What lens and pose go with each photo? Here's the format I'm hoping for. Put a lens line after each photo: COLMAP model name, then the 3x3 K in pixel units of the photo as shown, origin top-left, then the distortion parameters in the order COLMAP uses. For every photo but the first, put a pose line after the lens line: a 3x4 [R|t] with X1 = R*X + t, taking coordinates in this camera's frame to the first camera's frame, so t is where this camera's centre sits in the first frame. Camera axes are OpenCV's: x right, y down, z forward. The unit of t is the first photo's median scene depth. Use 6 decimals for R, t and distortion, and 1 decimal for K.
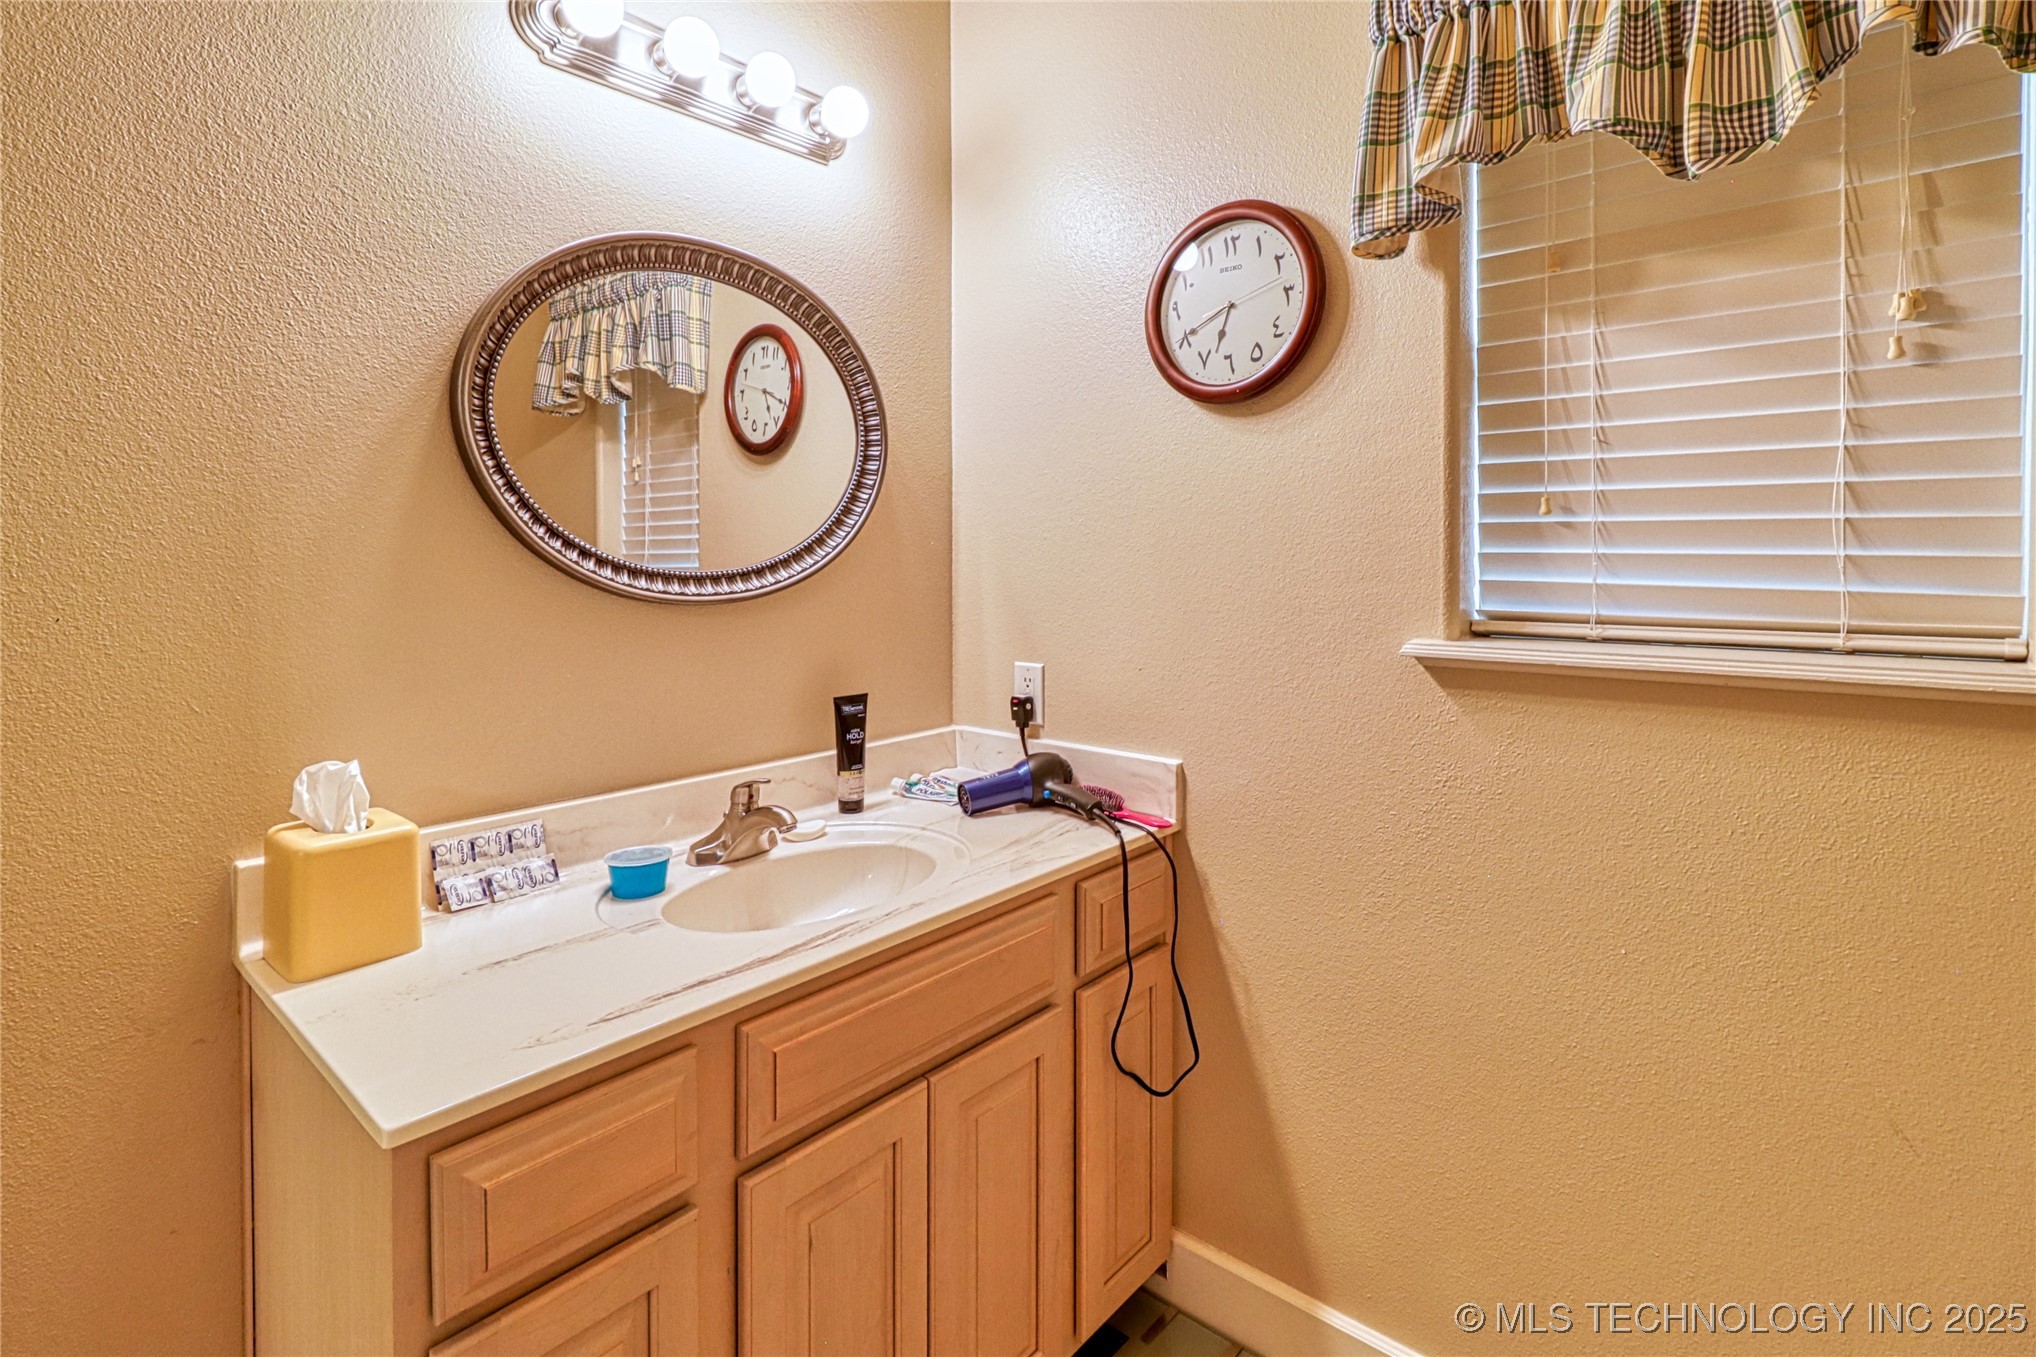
lens RADIAL K [[1008.1, 0, 1014.6], [0, 1008.1, 573.8], [0, 0, 1]] dist [-0.002806, -0.000231]
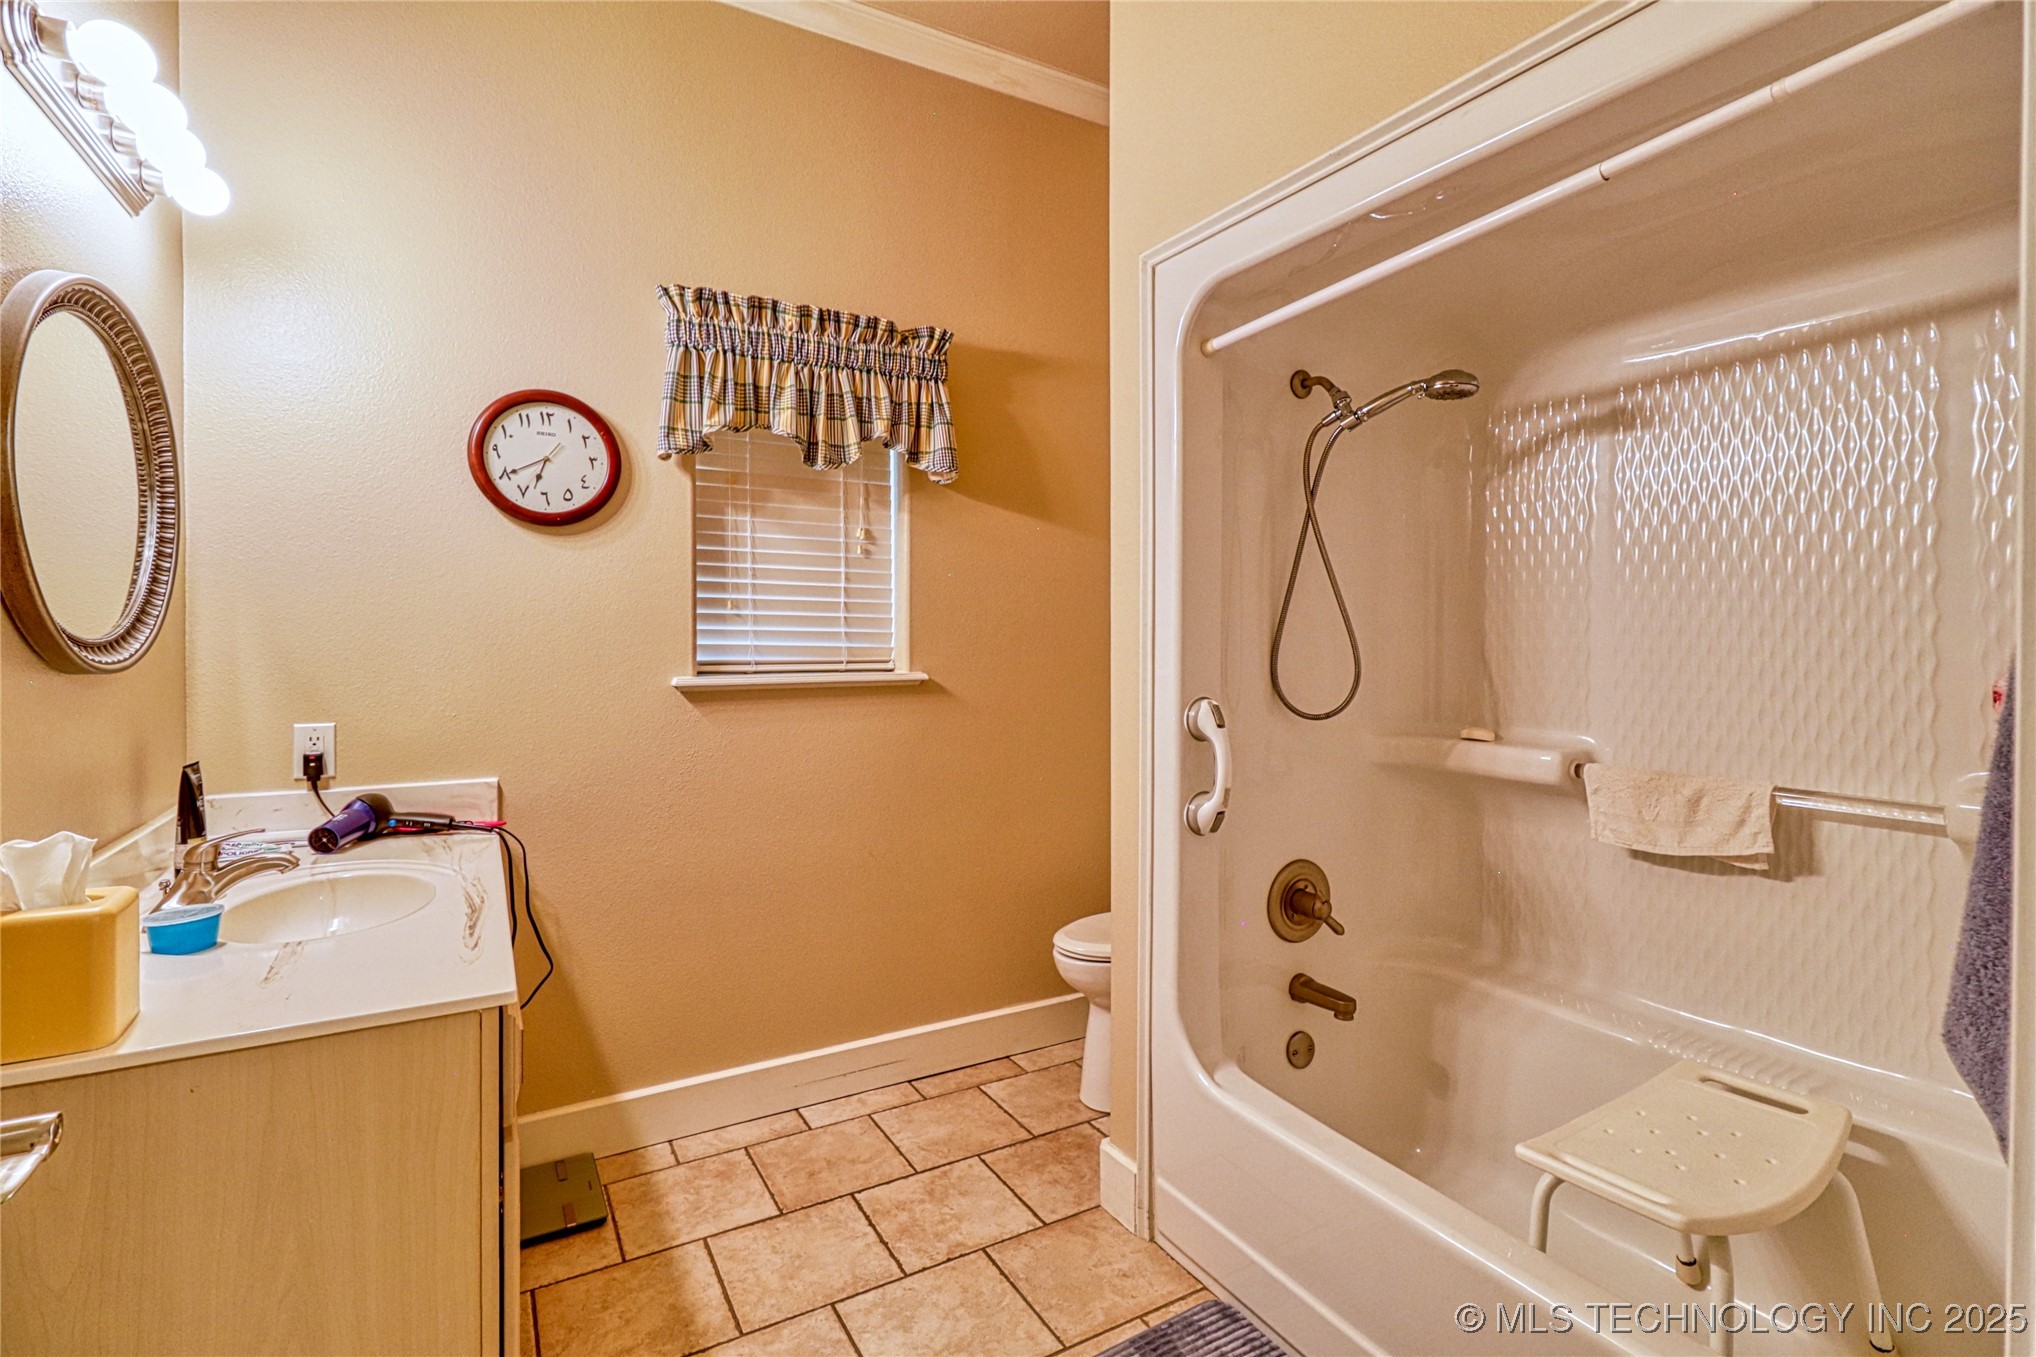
lens RADIAL K [[973.5, 0, 1022.2], [0, 973.5, 607.1], [0, 0, 1]] dist [-0.000186, -0.000202]
pose [[0.304150, 0.033382, 0.952039, -1.089189], [0.013676, 0.999130, -0.039403, 0.018376], [-0.952526, 0.025004, 0.303429, -0.105181]]
